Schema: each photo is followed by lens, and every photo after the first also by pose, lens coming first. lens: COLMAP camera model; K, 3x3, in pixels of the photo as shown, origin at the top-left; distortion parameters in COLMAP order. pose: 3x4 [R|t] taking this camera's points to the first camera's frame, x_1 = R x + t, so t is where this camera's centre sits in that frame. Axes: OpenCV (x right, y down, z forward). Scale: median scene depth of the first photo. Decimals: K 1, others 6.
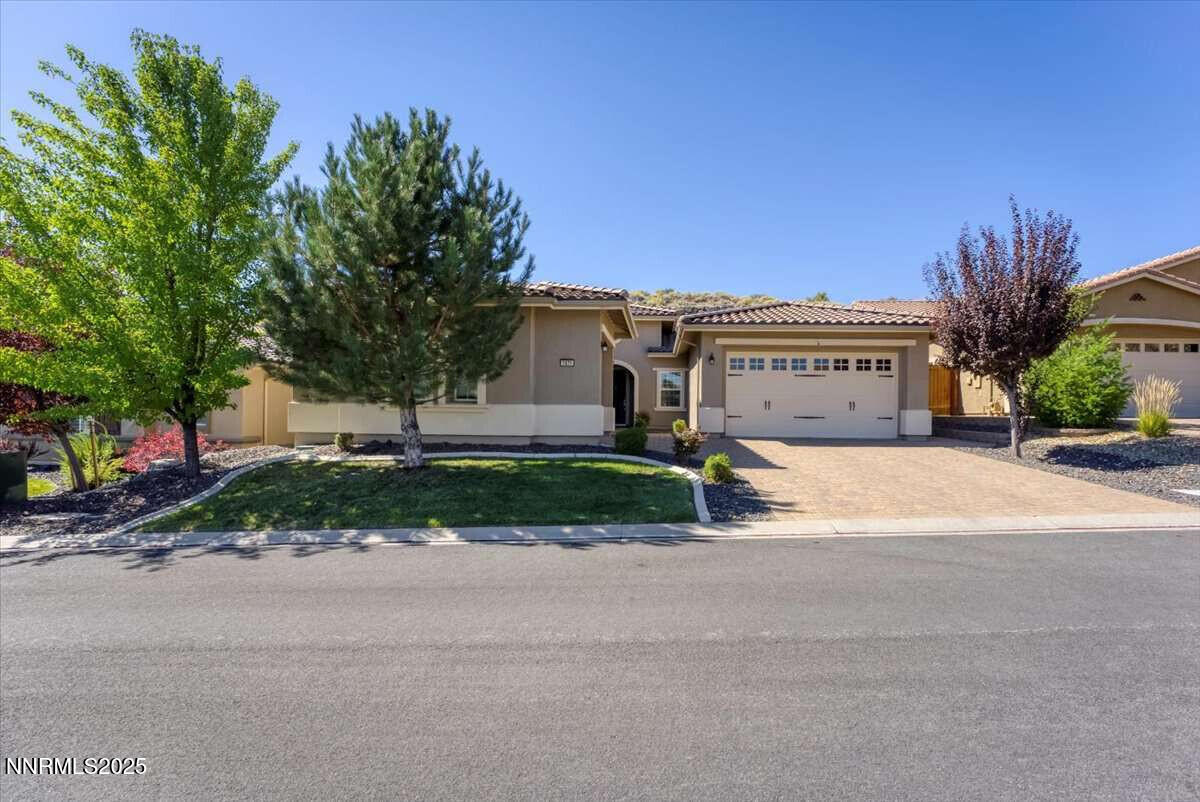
lens RADIAL K [[484.0, 0, 598.1], [0, 484.0, 409.9], [0, 0, 1]] dist [0.000485, -0.000108]
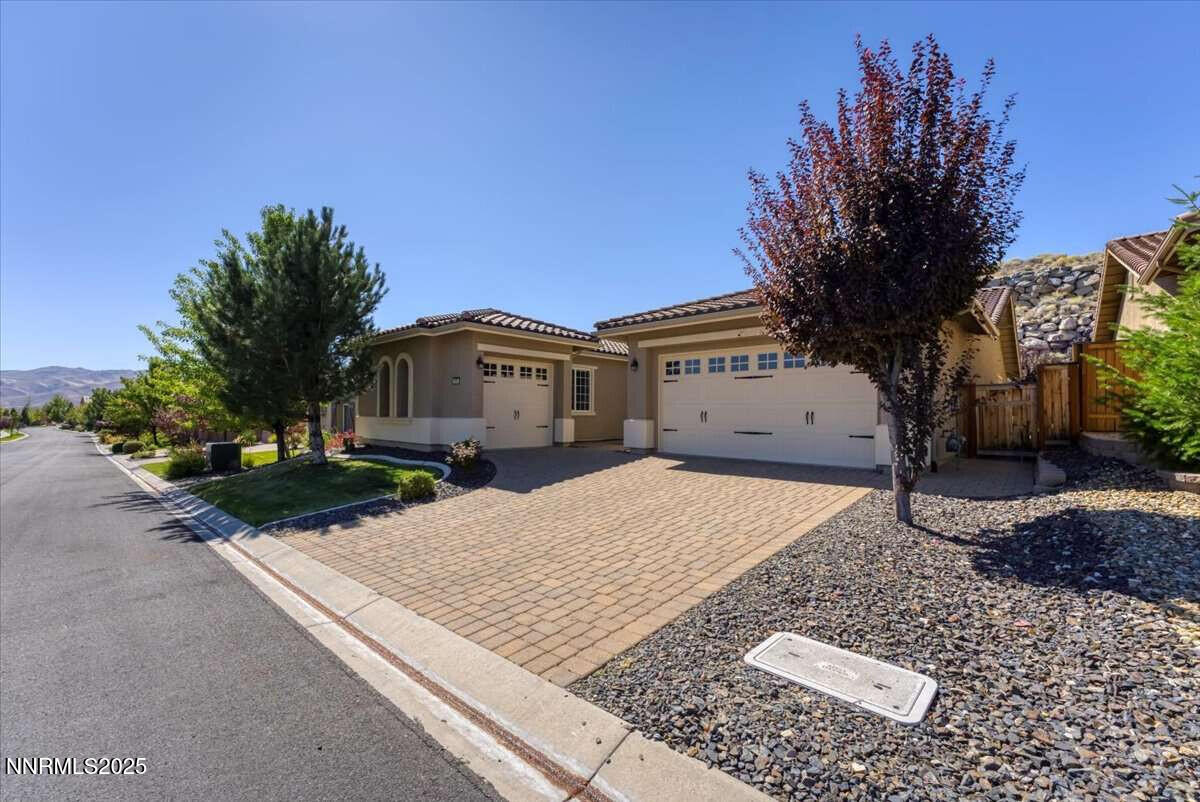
lens RADIAL K [[484.0, 0, 598.1], [0, 484.0, 409.9], [0, 0, 1]] dist [0.000485, -0.000108]
pose [[0.777649, -0.007906, -0.628649, 0.721649], [0.004022, 0.999963, -0.007602, -0.016101], [0.628686, 0.003383, 0.777652, 0.267478]]
